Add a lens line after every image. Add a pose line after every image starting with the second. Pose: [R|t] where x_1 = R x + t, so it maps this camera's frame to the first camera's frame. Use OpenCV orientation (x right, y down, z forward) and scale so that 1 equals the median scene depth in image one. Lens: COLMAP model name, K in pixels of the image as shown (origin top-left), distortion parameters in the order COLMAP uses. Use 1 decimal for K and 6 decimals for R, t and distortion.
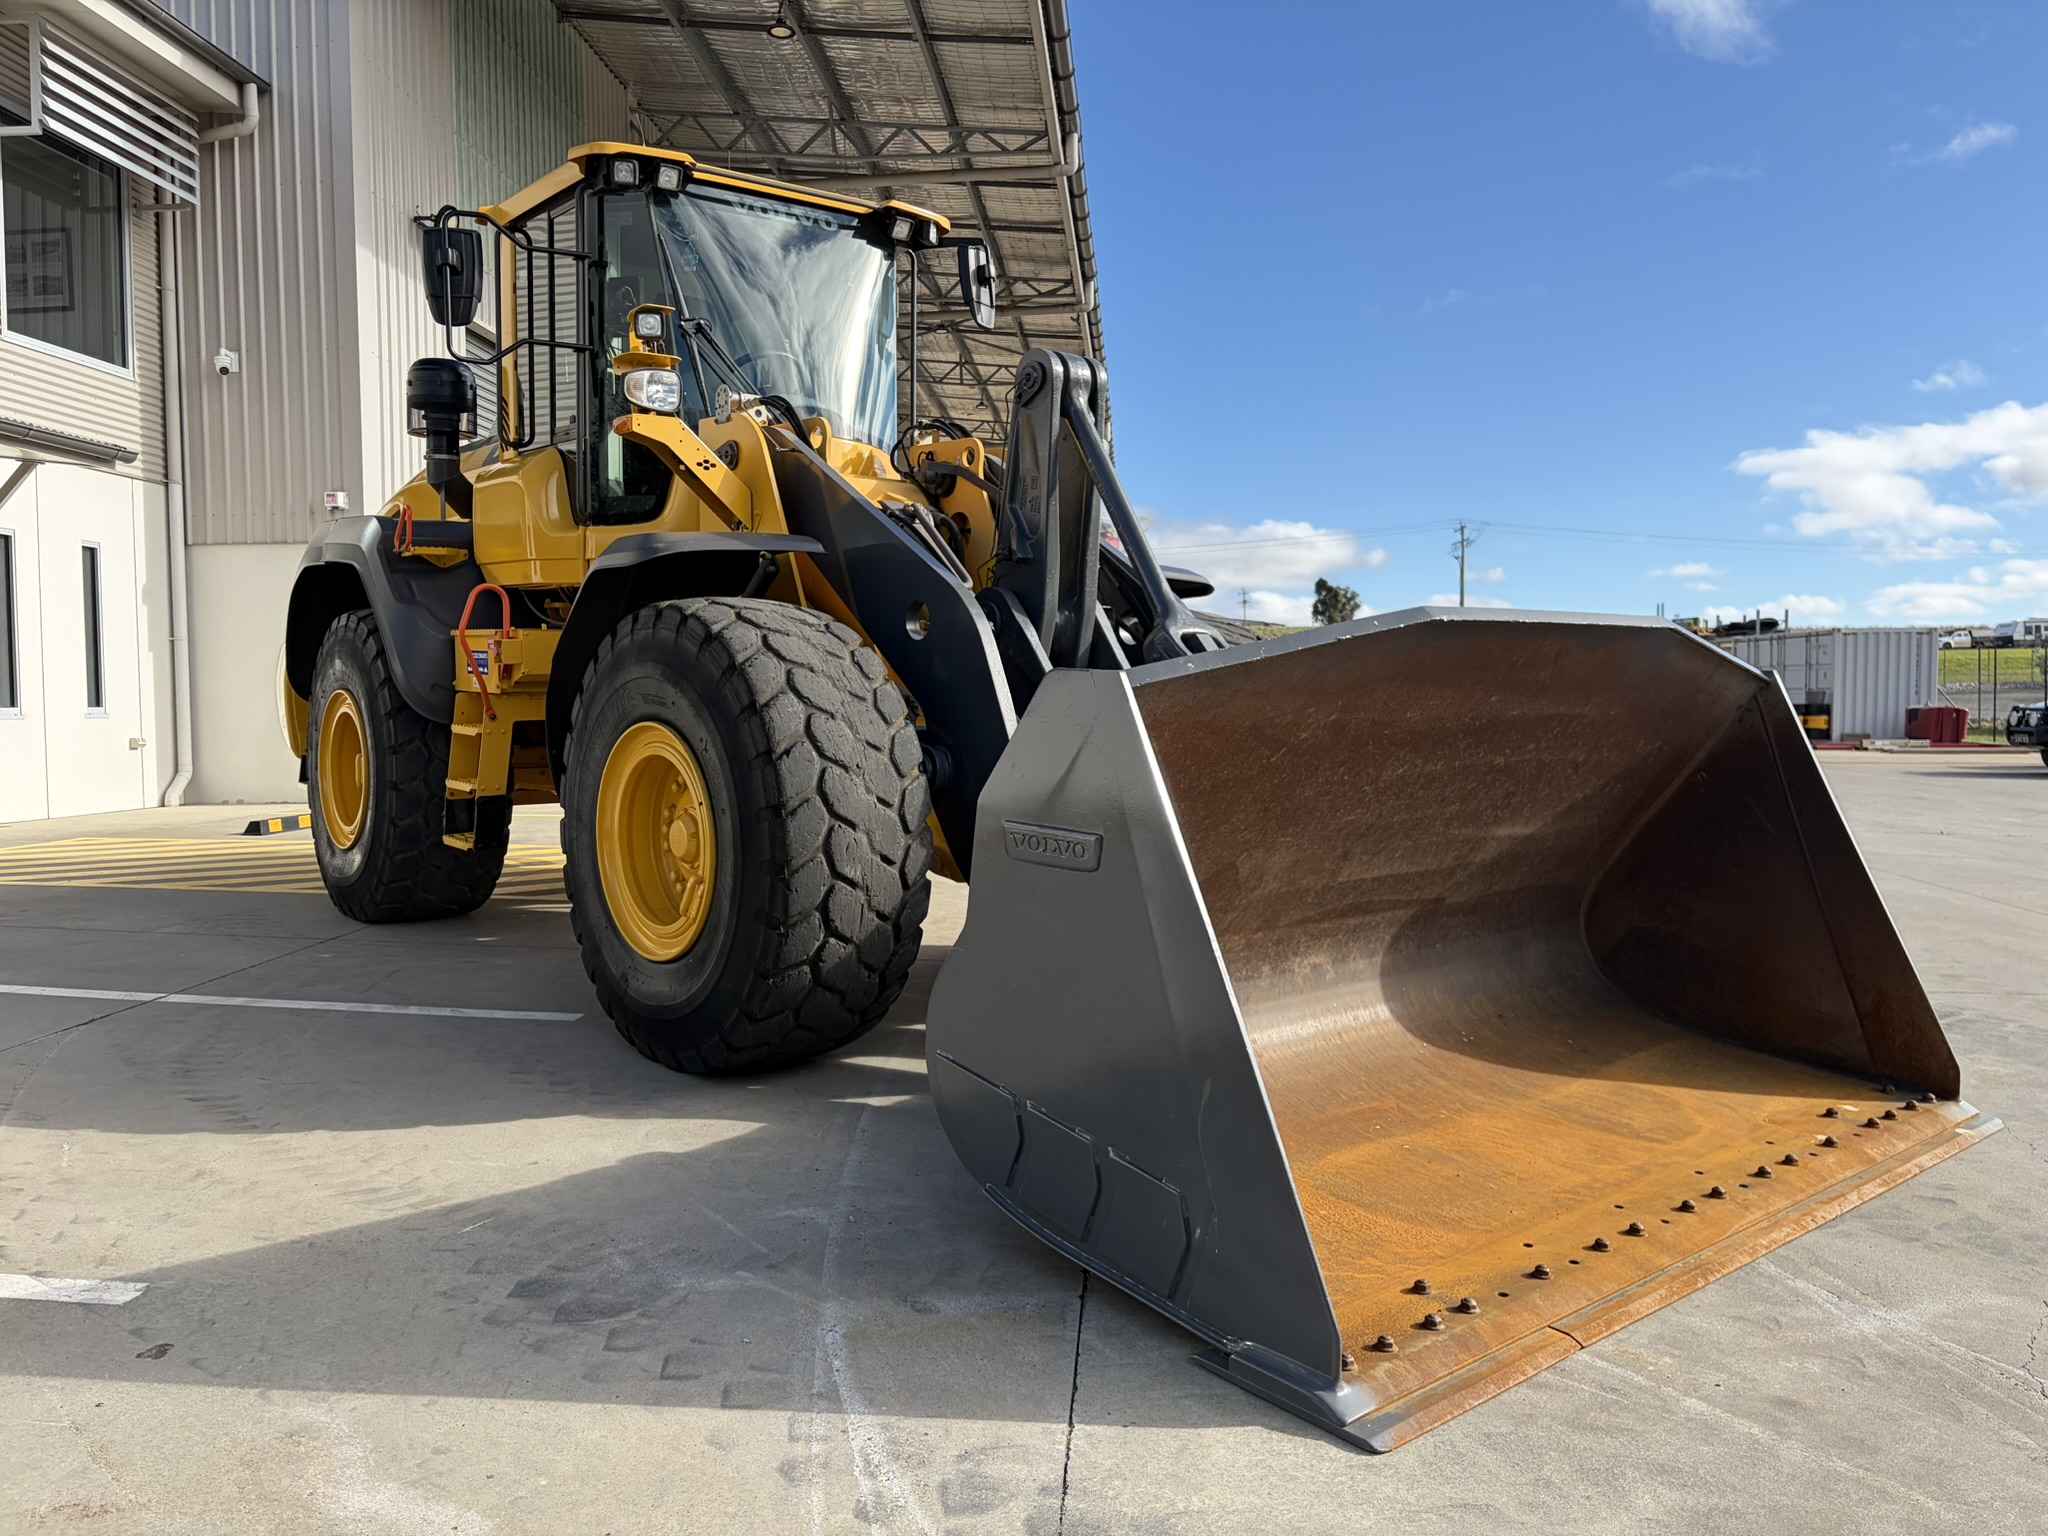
lens RADIAL K [[1557.3, 0, 1115.9], [0, 1557.3, 812.5], [0, 0, 1]] dist [0.021666, -0.004720]
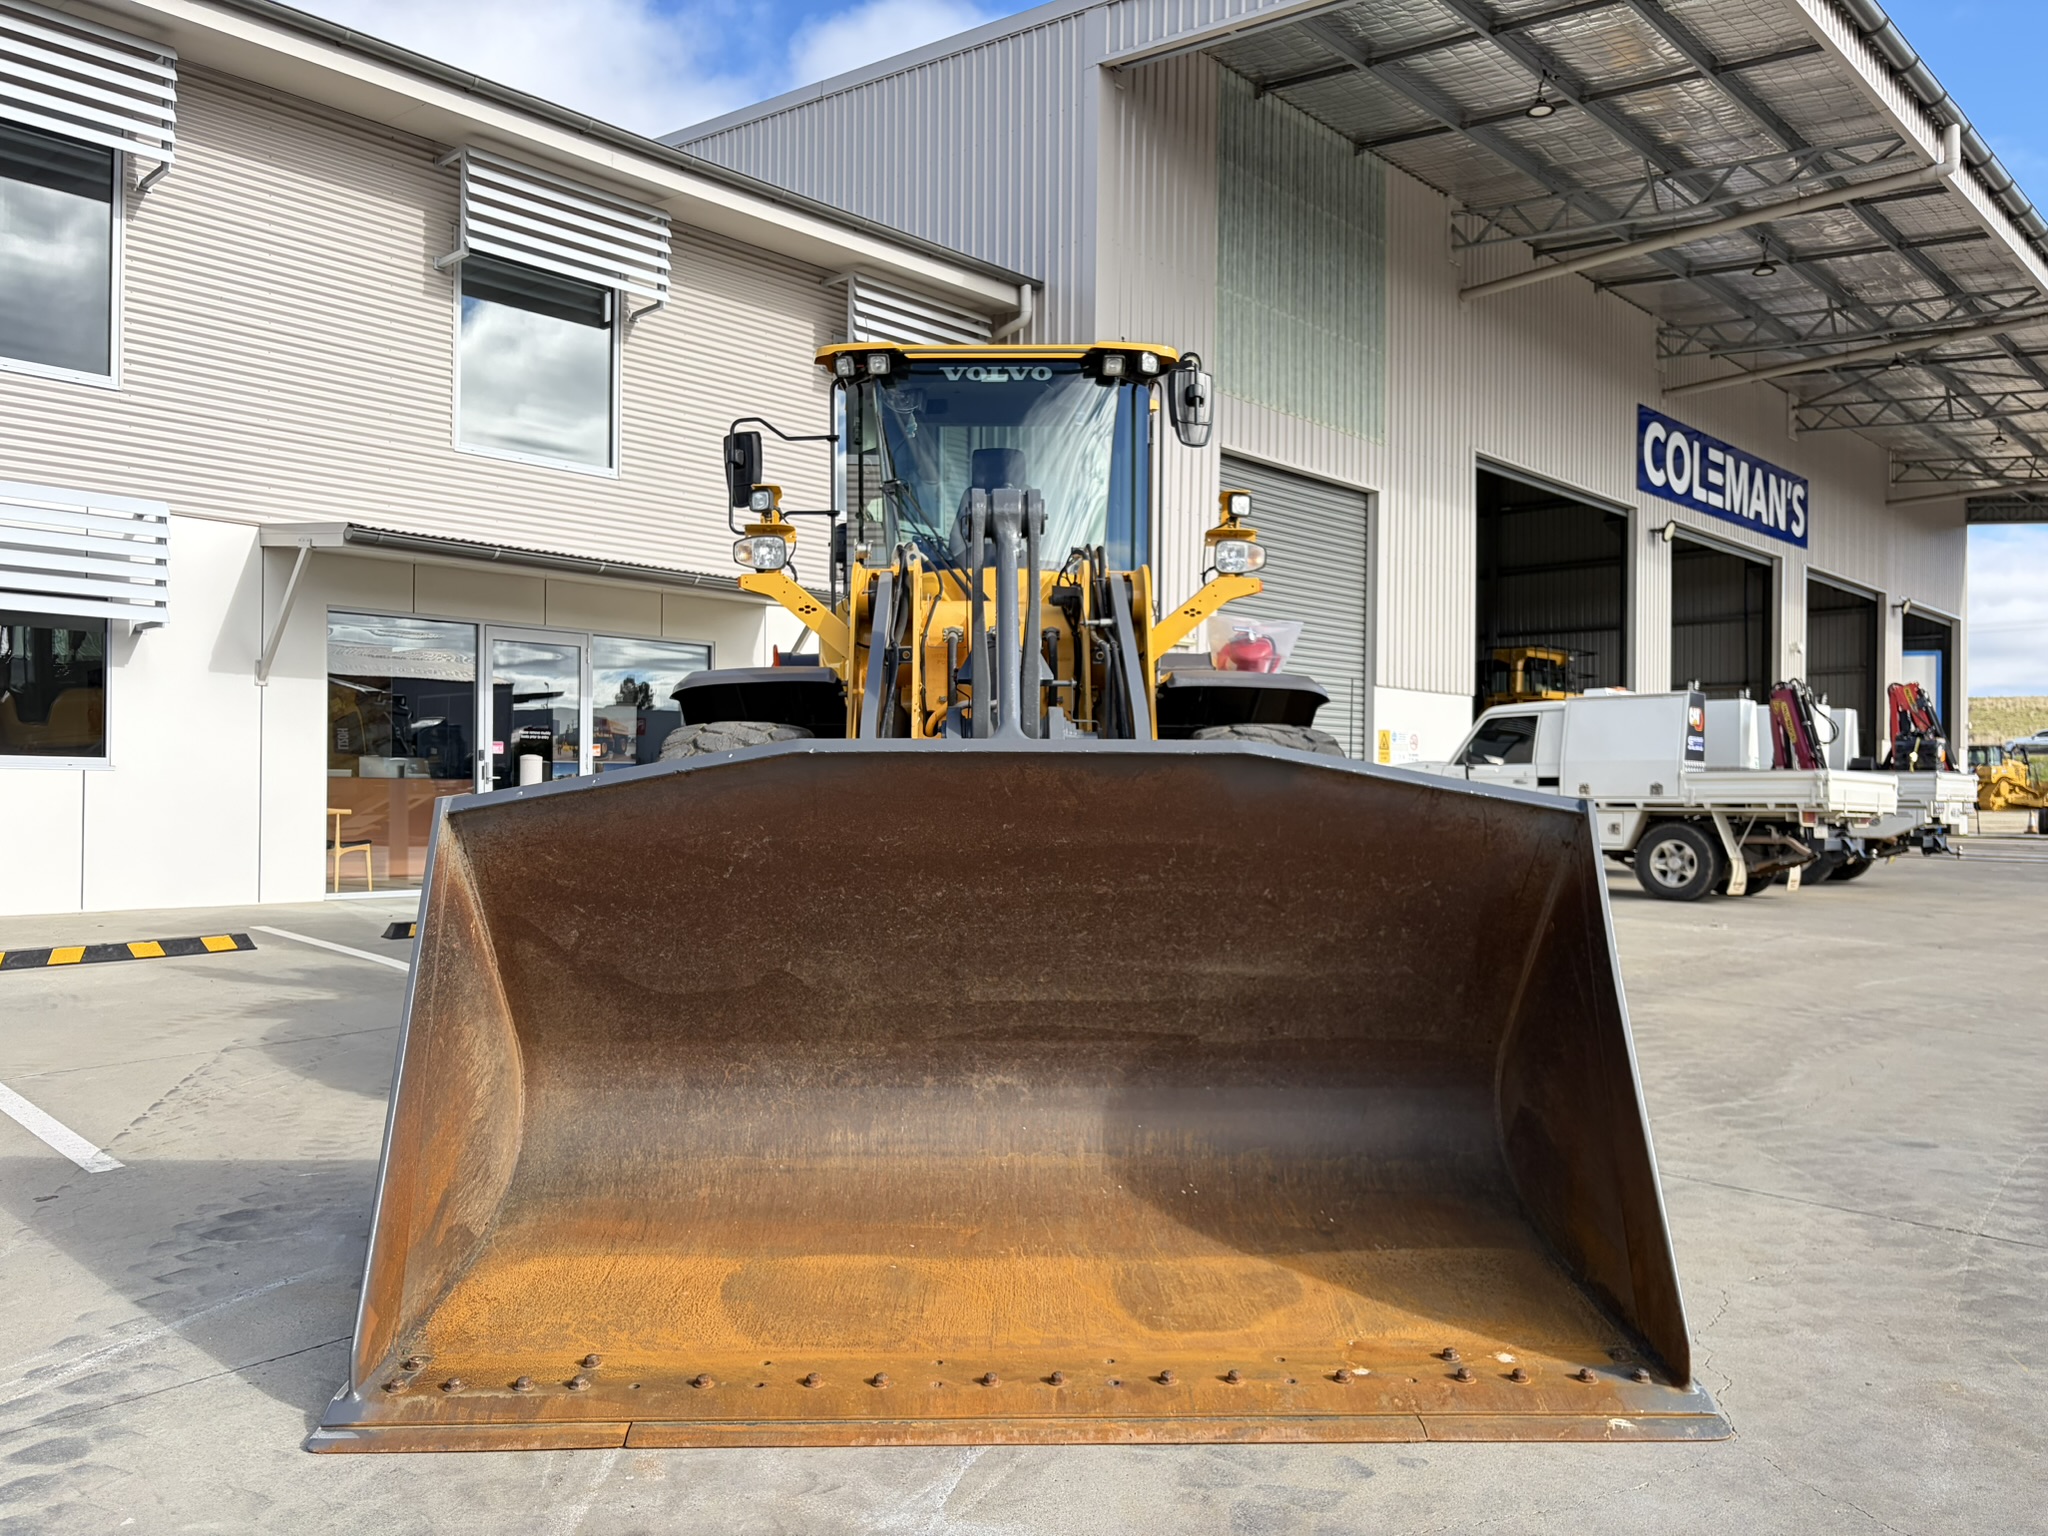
lens RADIAL K [[1629.4, 0, 1066.4], [0, 1629.4, 806.8], [0, 0, 1]] dist [0.031799, -0.017052]
pose [[0.765530, 0.023480, -0.642972, 0.946257], [-0.060382, 0.997545, -0.035464, -0.052058], [0.640561, 0.065973, 0.765068, 0.241885]]
